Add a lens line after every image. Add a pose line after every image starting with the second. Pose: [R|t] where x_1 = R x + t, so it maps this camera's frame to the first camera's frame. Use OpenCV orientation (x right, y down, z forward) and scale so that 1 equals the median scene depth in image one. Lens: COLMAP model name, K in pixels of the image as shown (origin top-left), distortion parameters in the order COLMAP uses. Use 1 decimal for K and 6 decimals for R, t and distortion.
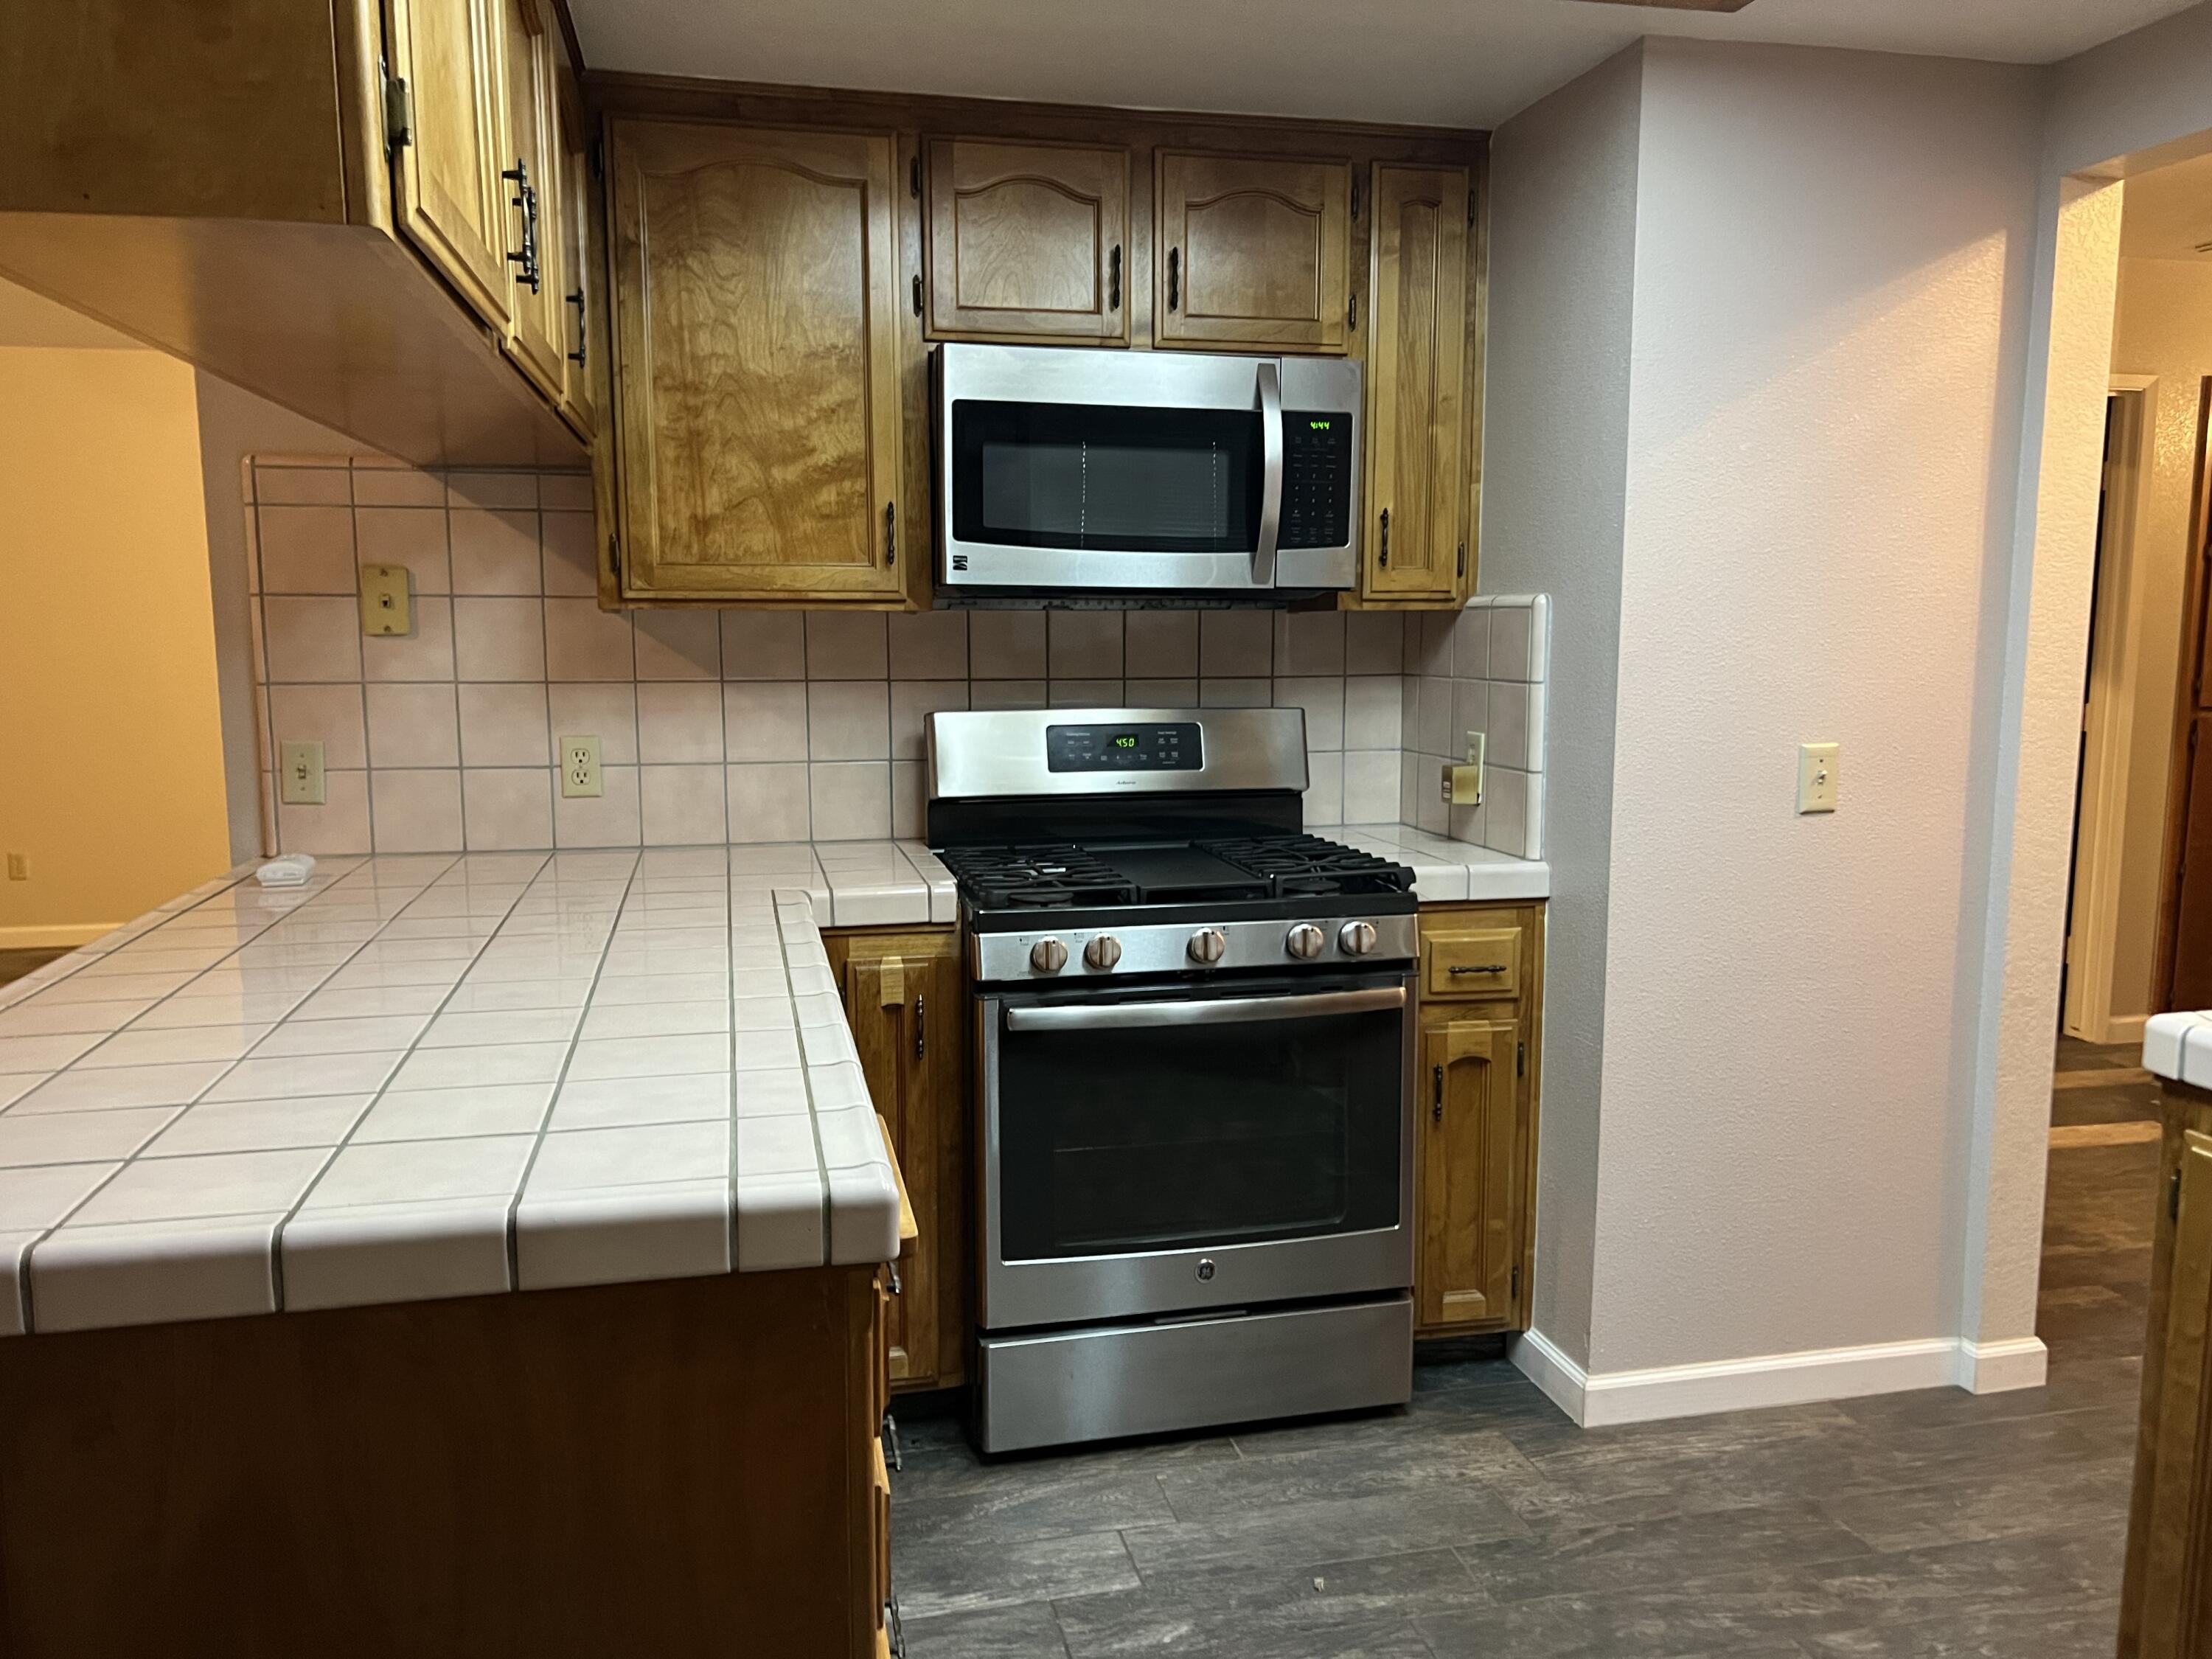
lens RADIAL K [[1670.0, 0, 1111.8], [0, 1670.0, 823.4], [0, 0, 1]] dist [0.055009, -0.050153]
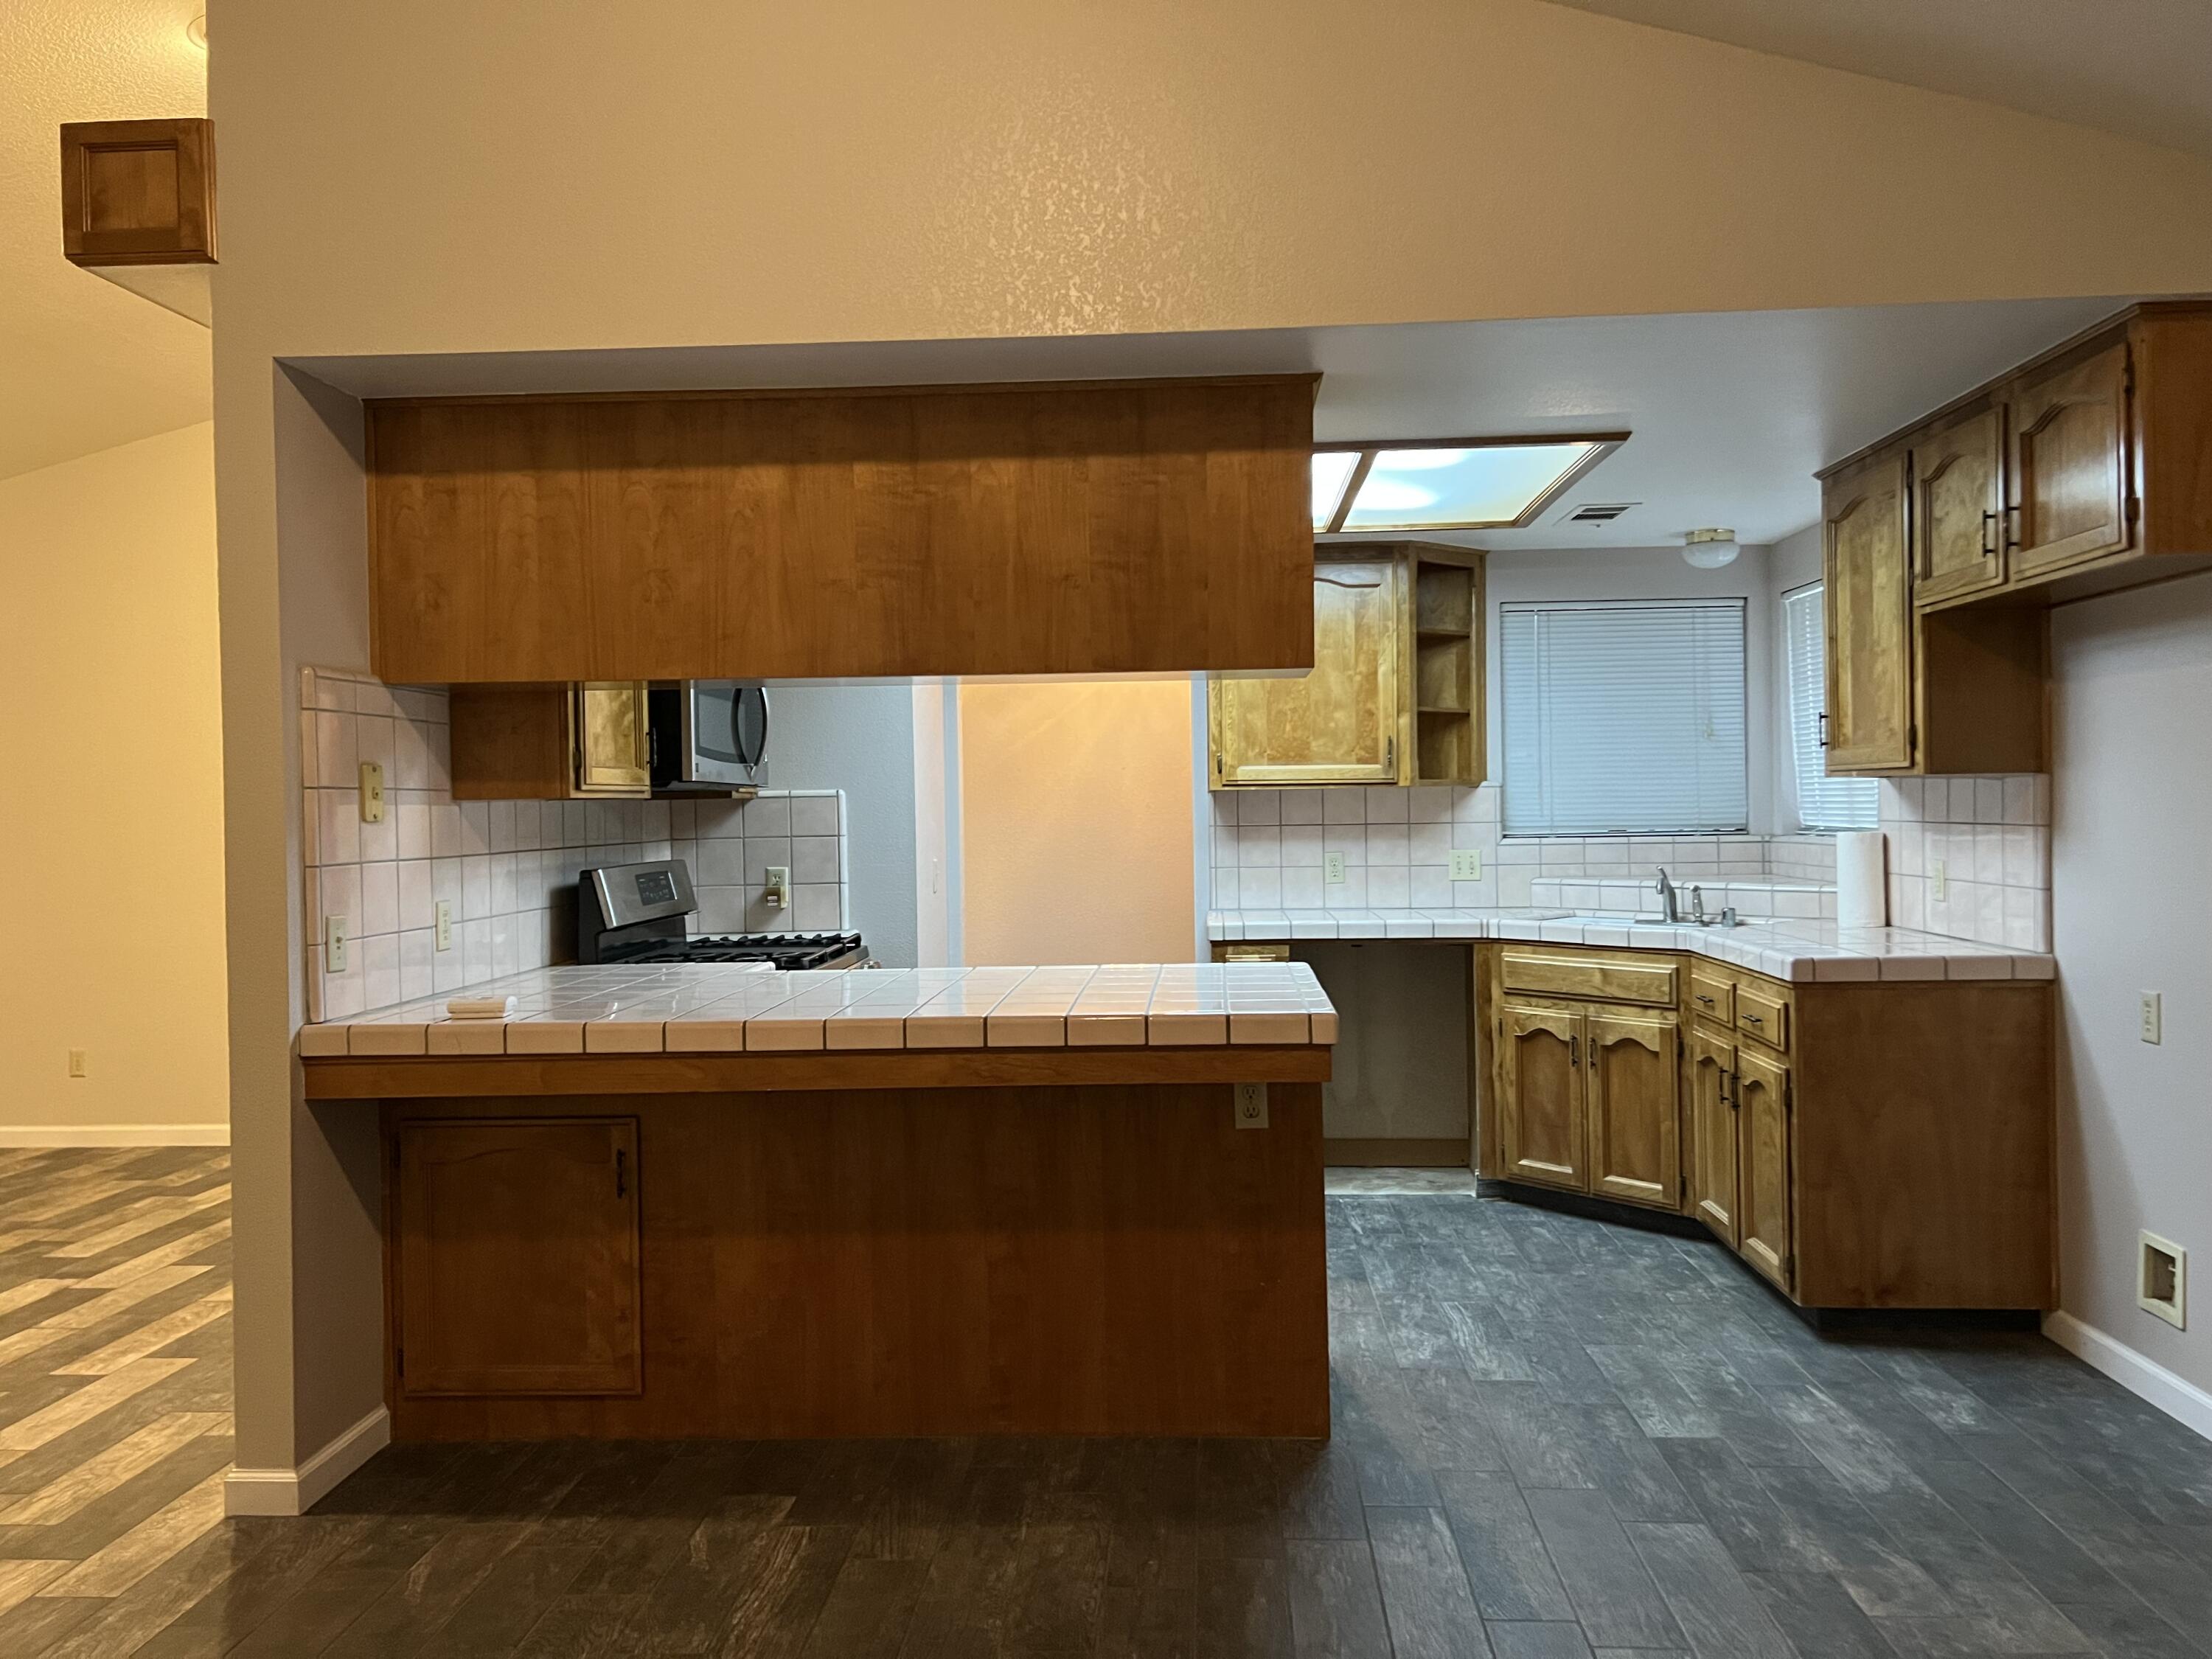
lens RADIAL K [[1648.2, 0, 1139.3], [0, 1648.2, 821.9], [0, 0, 1]] dist [0.087768, -0.098119]
pose [[0.275458, -0.017607, 0.961152, -1.414604], [0.133420, 0.990856, -0.020086, -0.017289], [-0.952010, 0.133769, 0.275288, 0.169280]]
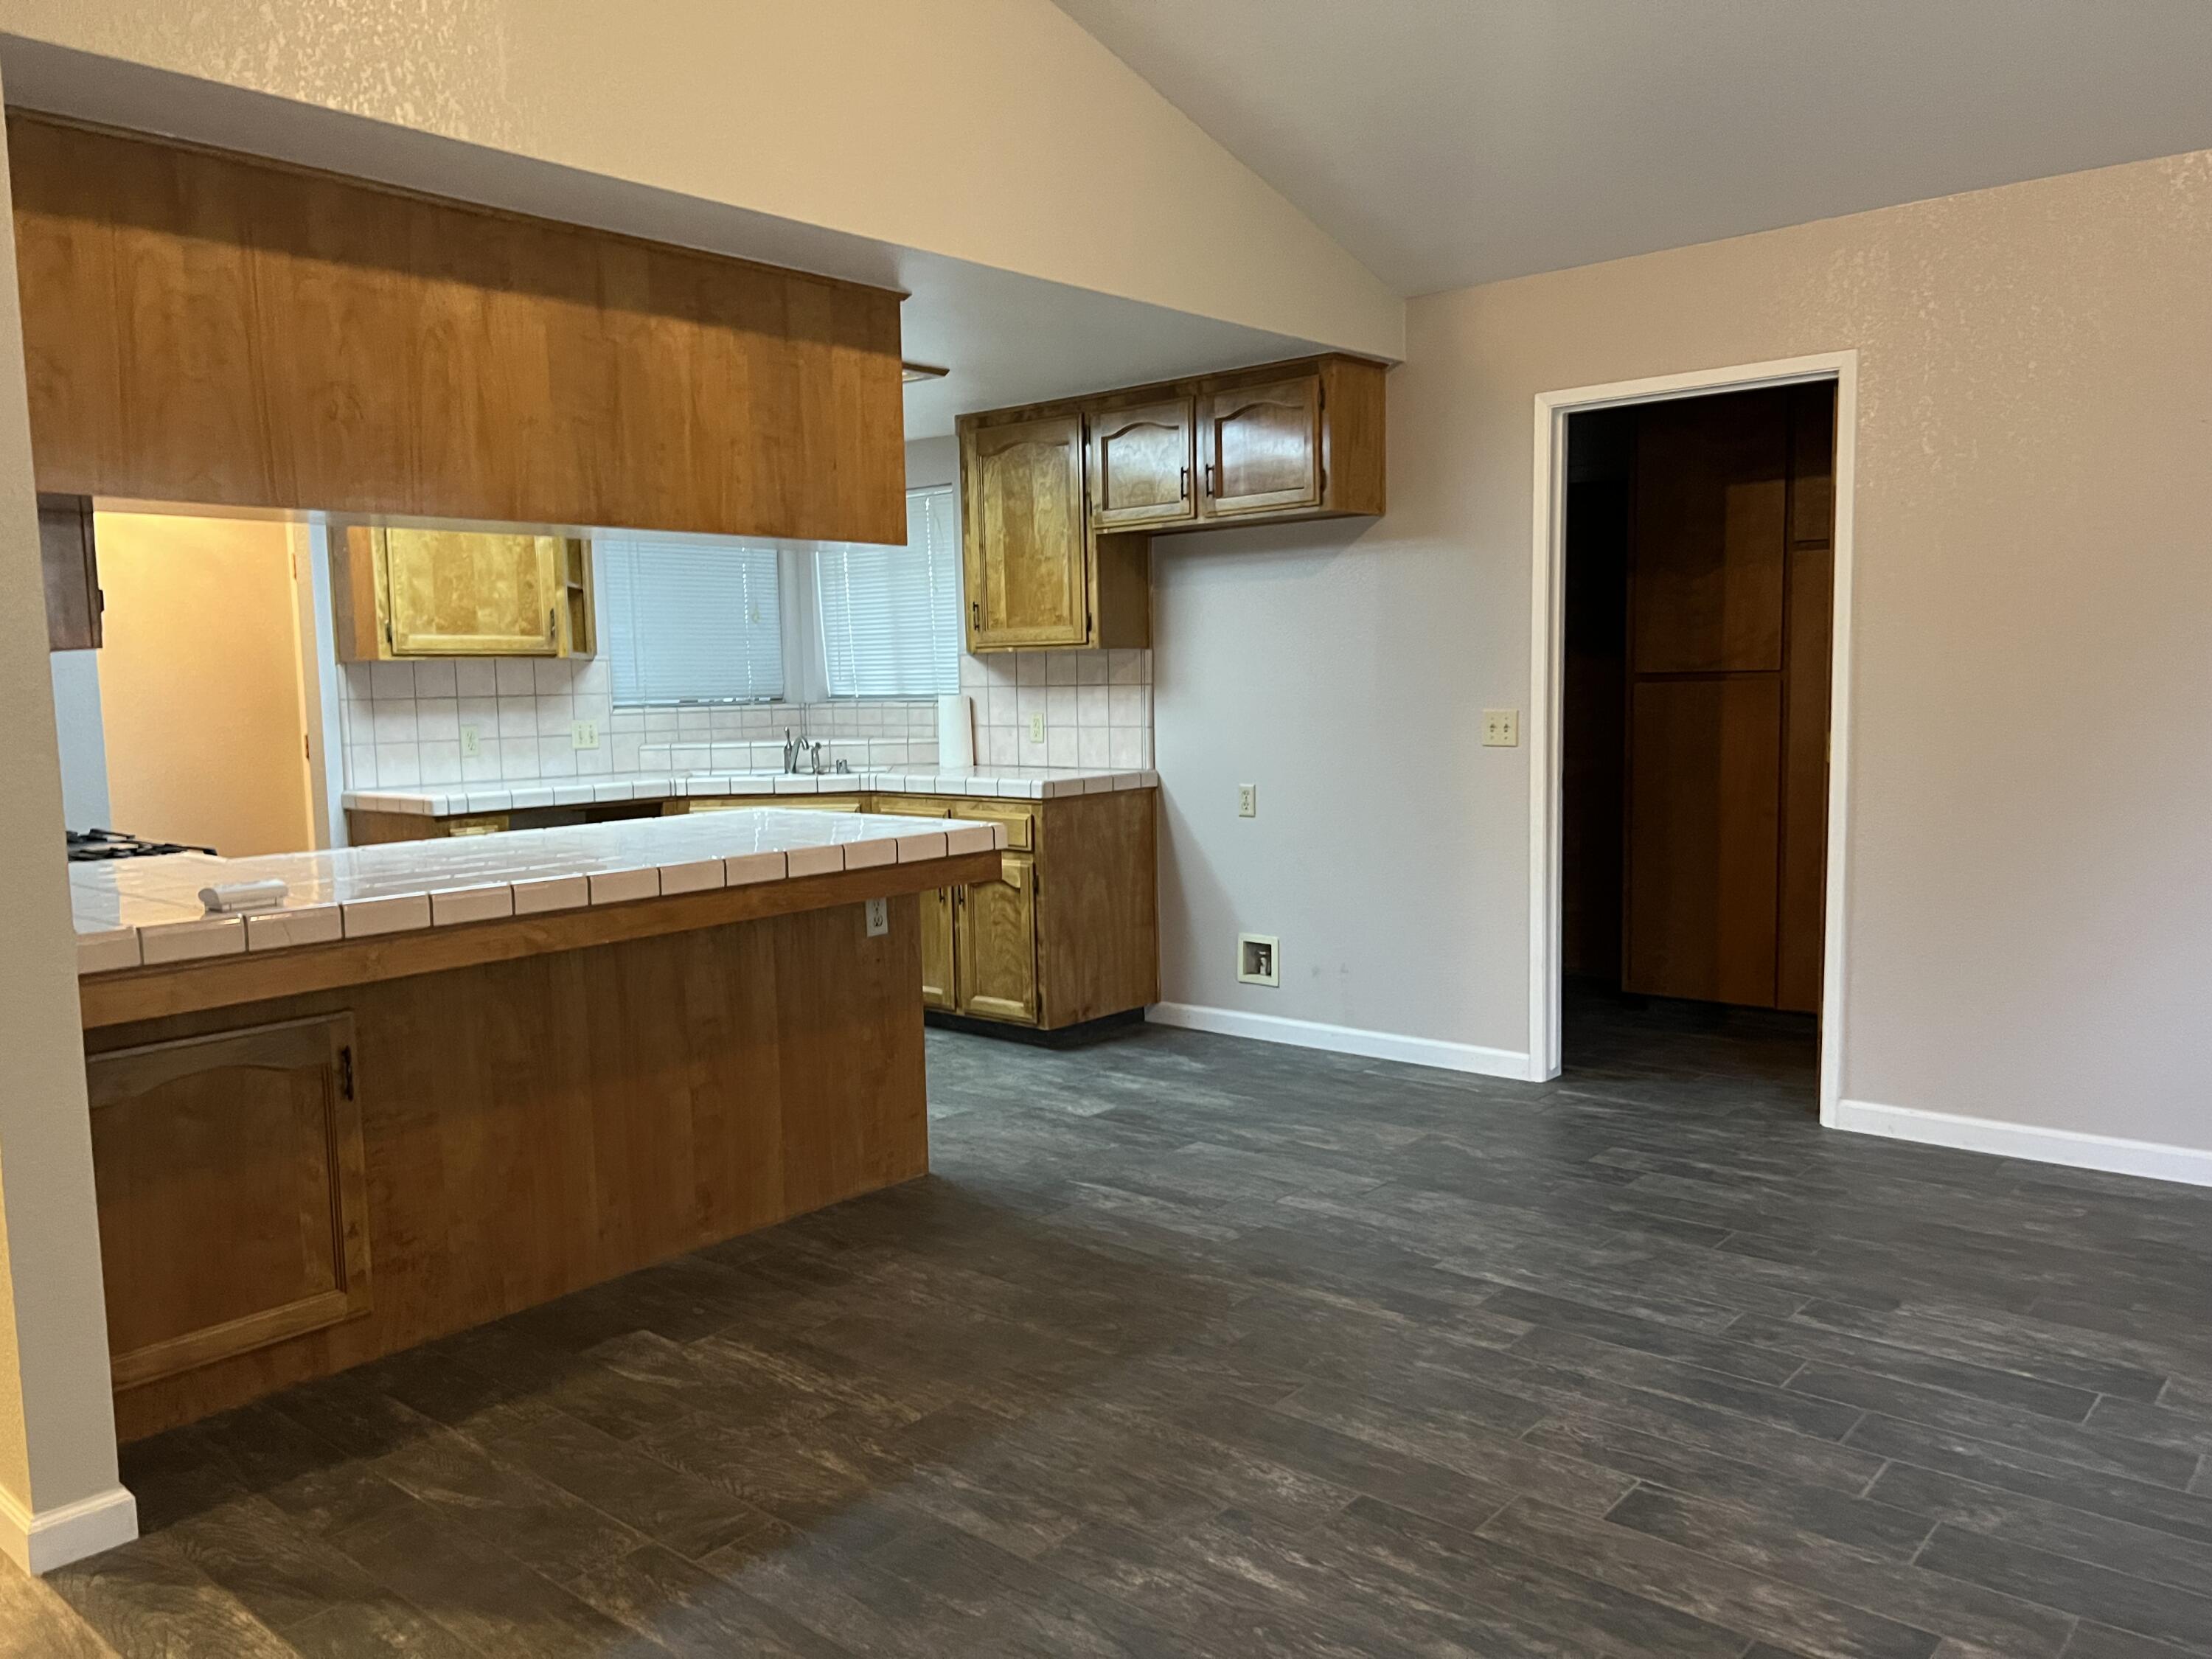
lens RADIAL K [[1654.9, 0, 1071.8], [0, 1654.9, 836.3], [0, 0, 1]] dist [0.118681, -0.132439]
pose [[-0.575055, -0.069394, 0.815166, -1.498217], [0.121486, 0.978106, 0.168967, -0.112139], [-0.809044, 0.196197, -0.554035, 1.064909]]
